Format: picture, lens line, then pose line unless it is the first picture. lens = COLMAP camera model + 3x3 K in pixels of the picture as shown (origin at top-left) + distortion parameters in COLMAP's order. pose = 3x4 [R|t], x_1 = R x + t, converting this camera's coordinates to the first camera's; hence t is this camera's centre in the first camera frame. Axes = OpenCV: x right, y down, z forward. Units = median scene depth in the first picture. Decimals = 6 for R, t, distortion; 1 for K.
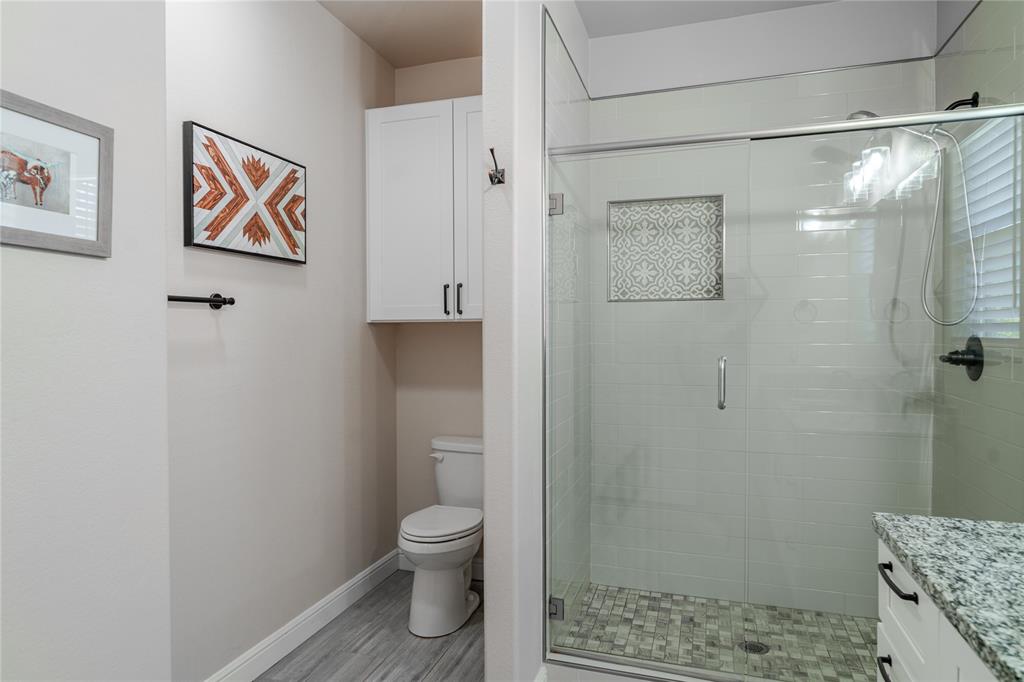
lens RADIAL K [[631.1, 0, 508.7], [0, 631.1, 341.3], [0, 0, 1]] dist [0.007198, 0.001628]
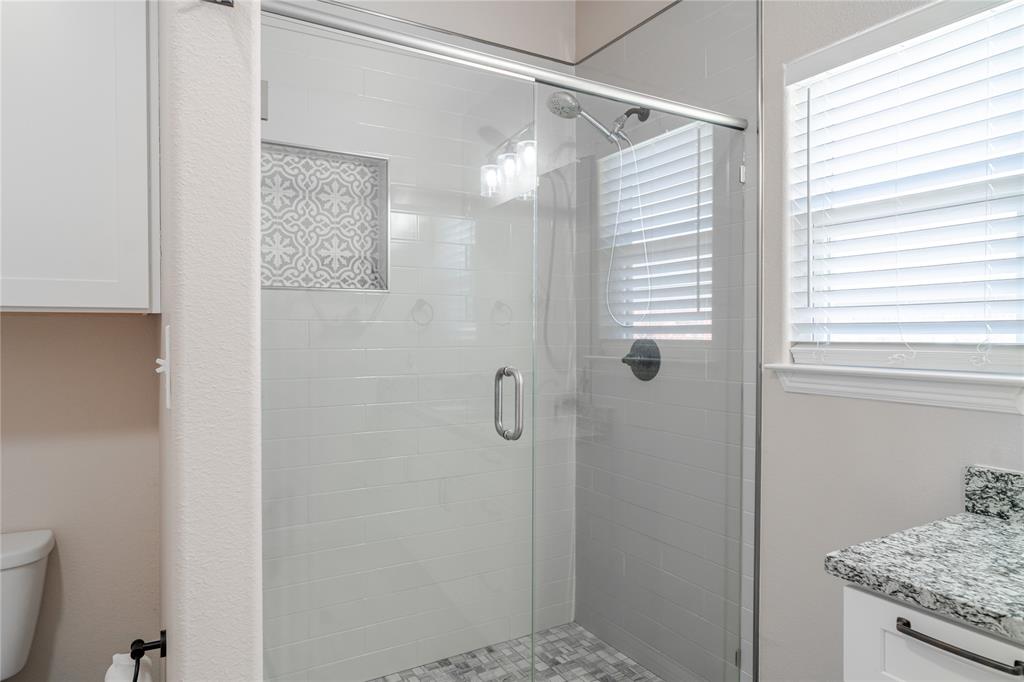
lens RADIAL K [[624.1, 0, 500.7], [0, 624.1, 340.9], [0, 0, 1]] dist [-0.004474, 0.002119]
pose [[0.671227, -0.005911, 0.741229, -0.146458], [0.010861, 0.999939, -0.001861, -0.002797], [-0.741173, 0.009299, 0.671250, 0.388971]]
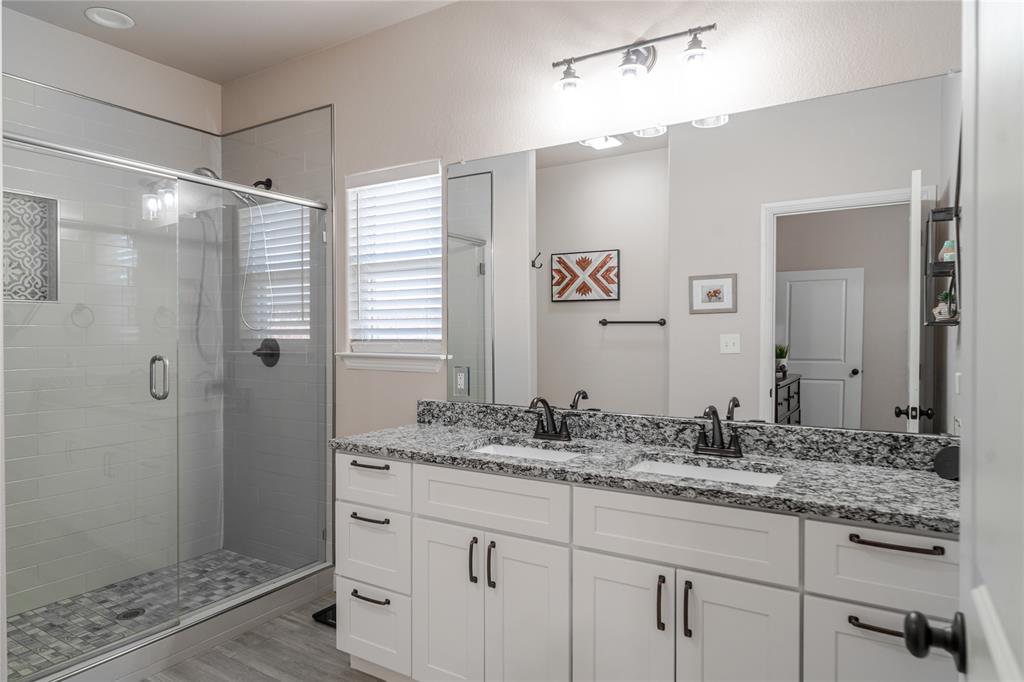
lens RADIAL K [[624.1, 0, 500.7], [0, 624.1, 340.9], [0, 0, 1]] dist [-0.004474, 0.002119]
pose [[0.249472, -0.005909, 0.968364, -0.464396], [0.017659, 0.999843, 0.001552, 0.005968], [-0.968221, 0.016714, 0.249537, 0.068771]]
